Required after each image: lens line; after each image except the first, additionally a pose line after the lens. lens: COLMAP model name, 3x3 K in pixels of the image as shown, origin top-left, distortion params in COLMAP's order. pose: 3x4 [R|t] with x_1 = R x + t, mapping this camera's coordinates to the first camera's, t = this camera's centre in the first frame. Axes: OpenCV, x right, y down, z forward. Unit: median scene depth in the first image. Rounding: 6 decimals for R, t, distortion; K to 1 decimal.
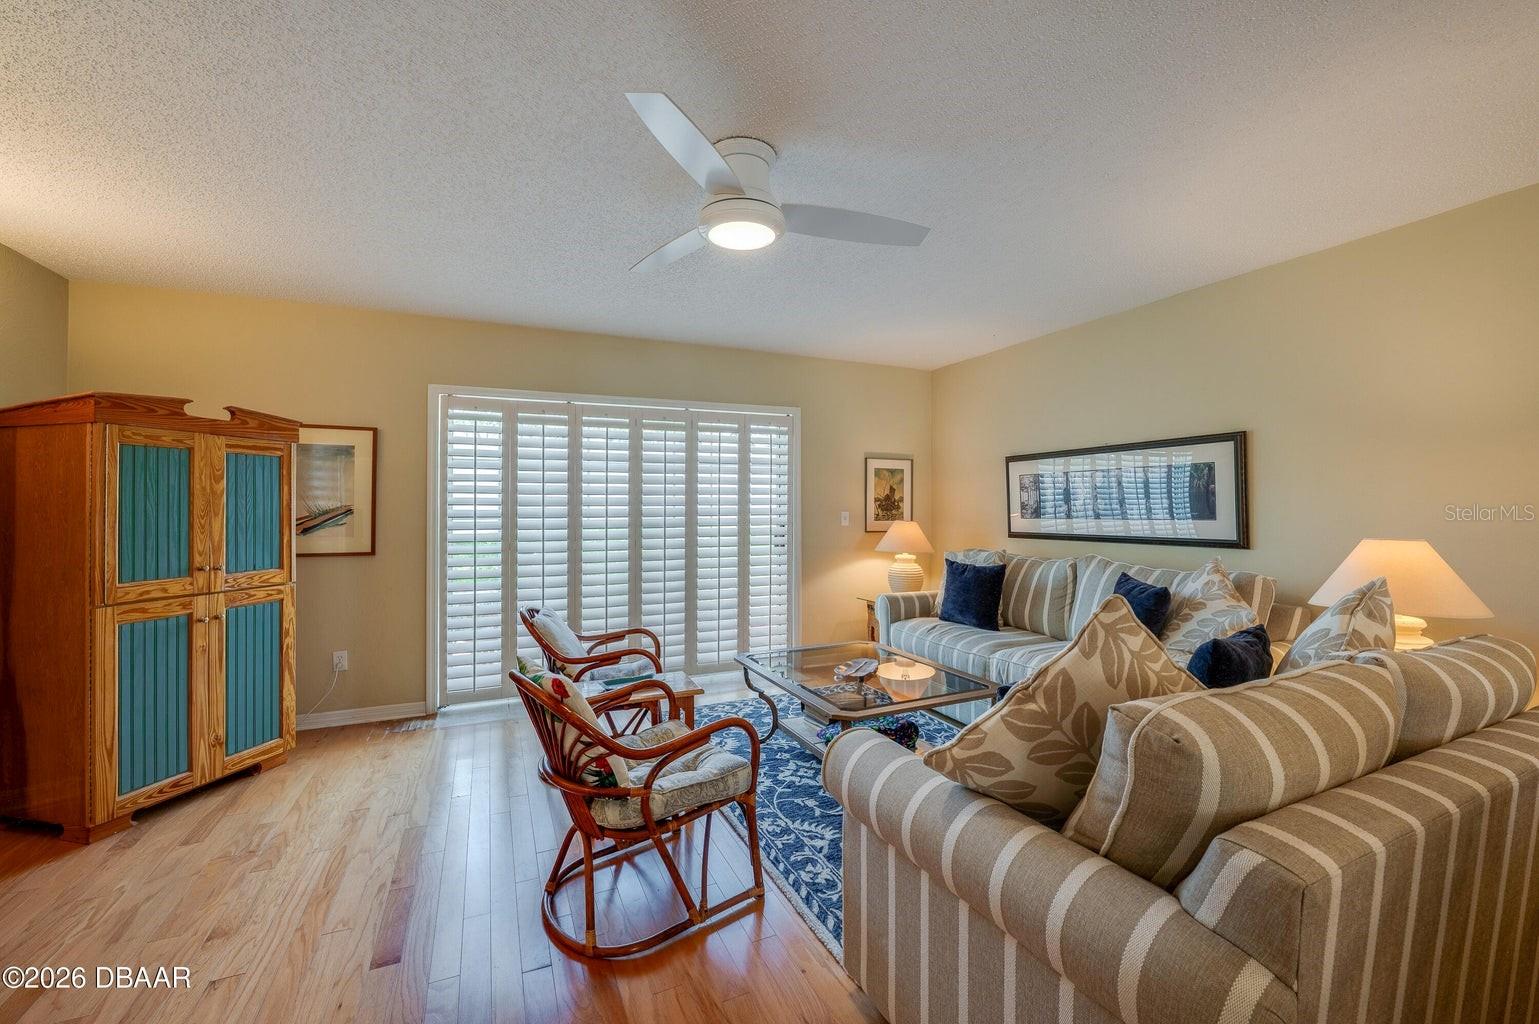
lens RADIAL K [[630.5, 0, 766.3], [0, 630.5, 506.7], [0, 0, 1]] dist [0.000256, 0.000125]
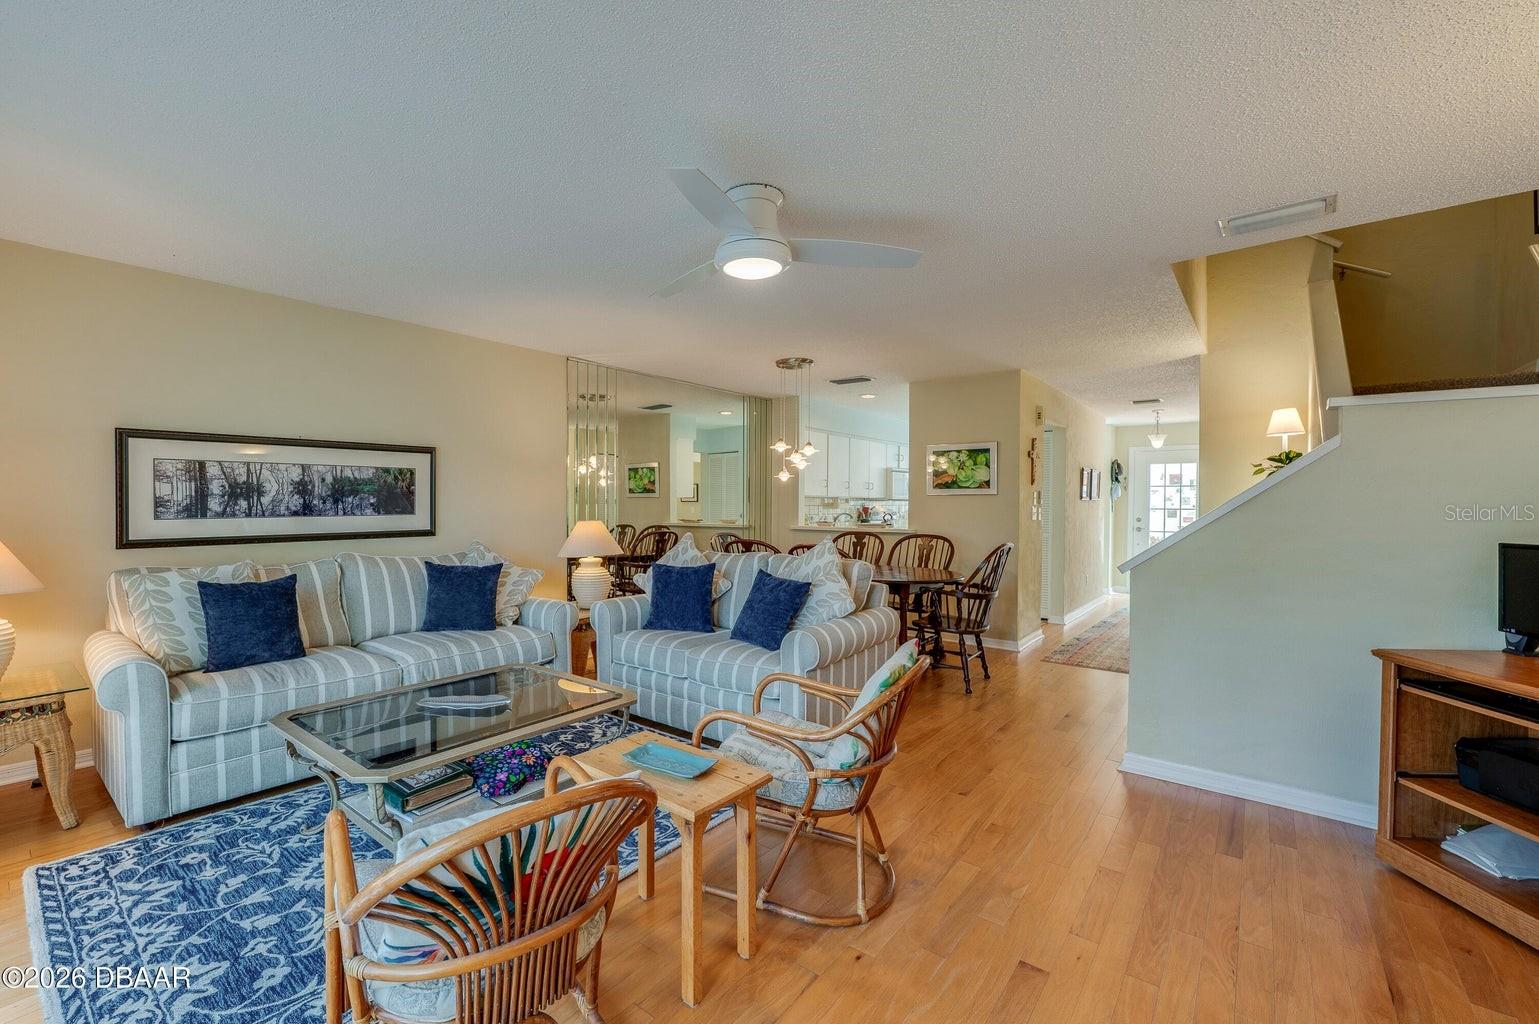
lens RADIAL K [[623.4, 0, 761.5], [0, 623.4, 510.1], [0, 0, 1]] dist [-0.002921, -0.000242]
pose [[-0.469588, -0.012436, 0.882798, -0.960444], [-0.006629, 0.999922, 0.010560, -0.007682], [-0.882861, -0.000893, -0.469634, 1.342825]]
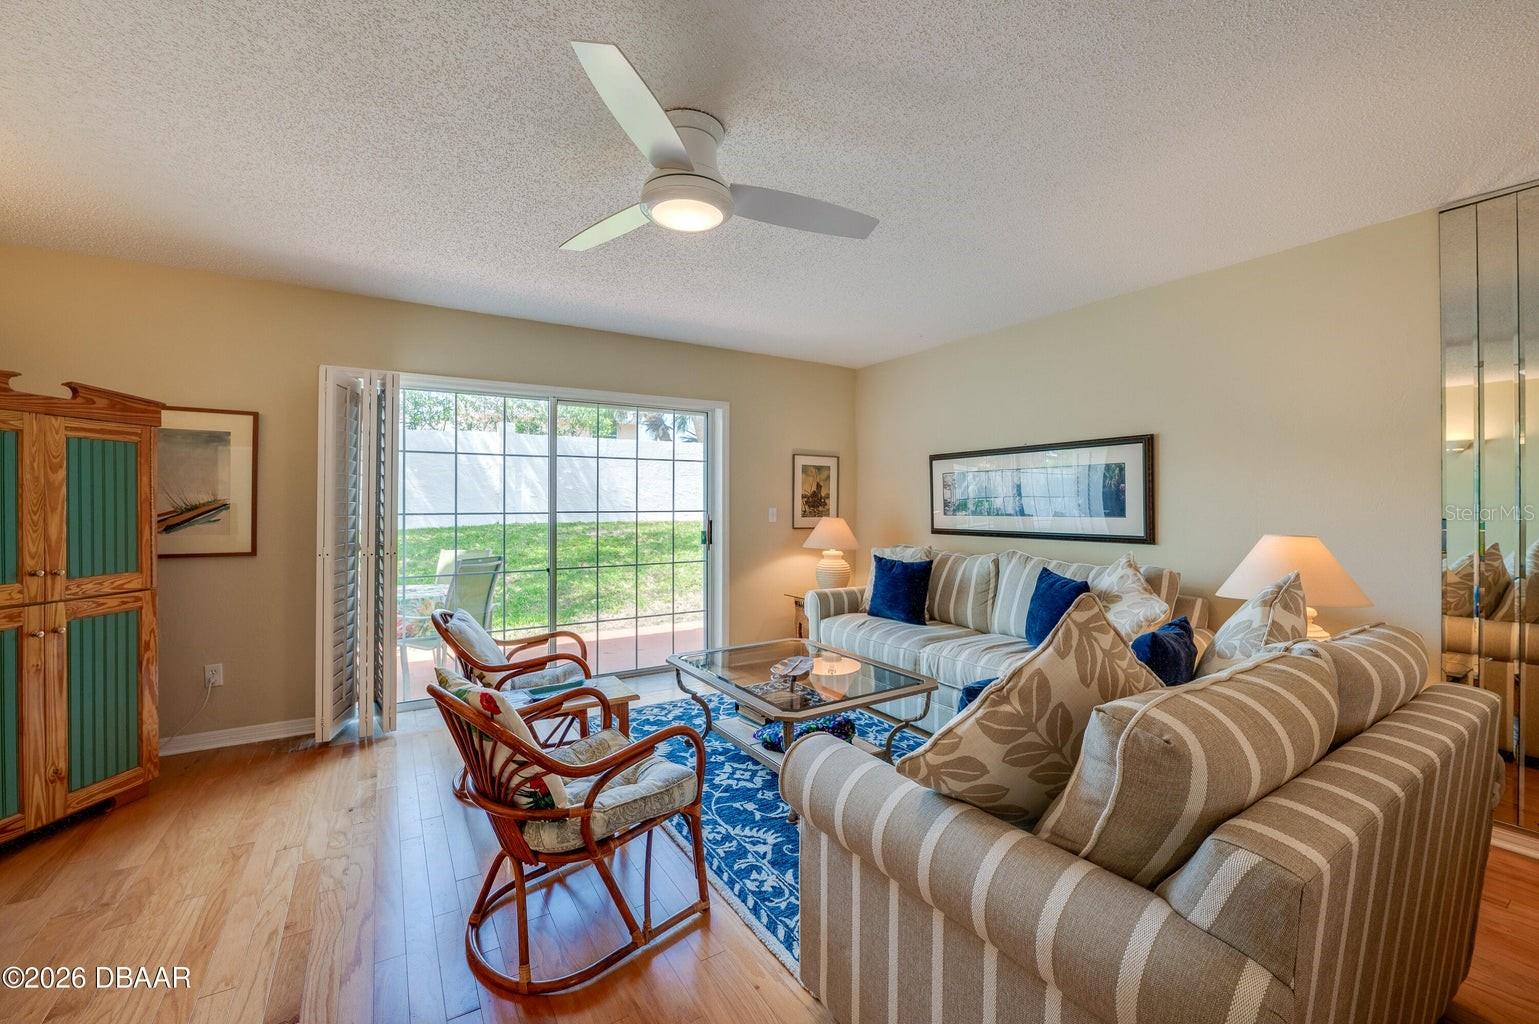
lens RADIAL K [[623.4, 0, 761.5], [0, 623.4, 510.1], [0, 0, 1]] dist [-0.002921, -0.000242]
pose [[0.990867, 0.002903, 0.134812, -0.052492], [-0.004434, 0.999929, 0.011059, -0.000098], [-0.134770, -0.011556, 0.990809, 0.057286]]
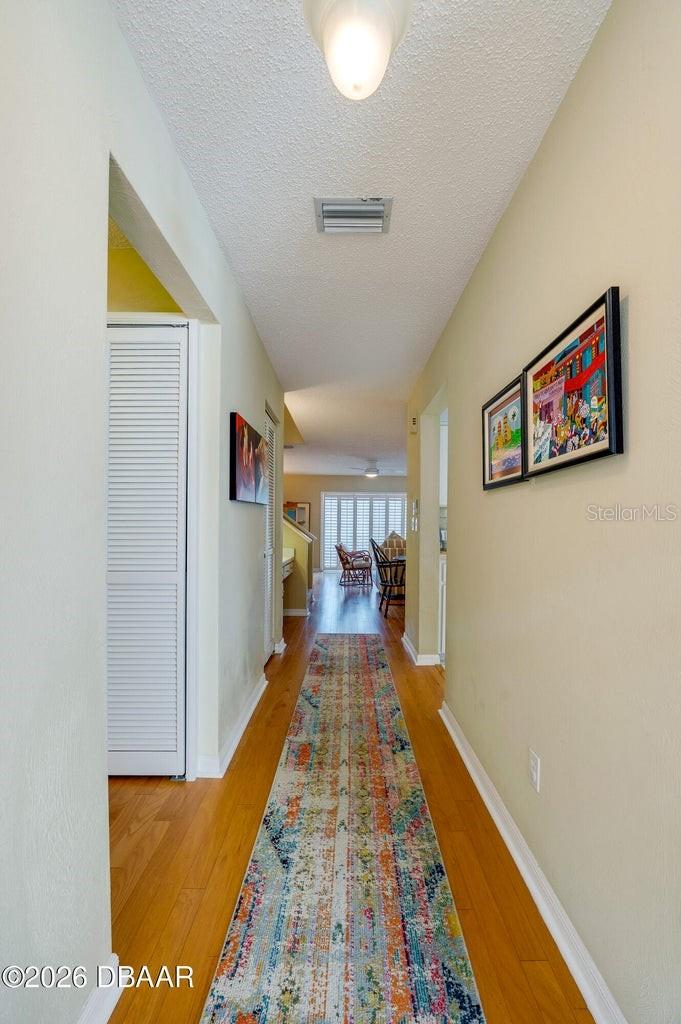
lens RADIAL K [[627.9, 0, 341.4], [0, 627.9, 514.4], [0, 0, 1]] dist [0.000024, -0.000009]
pose [[0.911873, 0.000533, -0.410472, 2.199830], [-0.003741, 0.999968, -0.007012, -0.028741], [0.410456, 0.007930, 0.911846, -4.648092]]
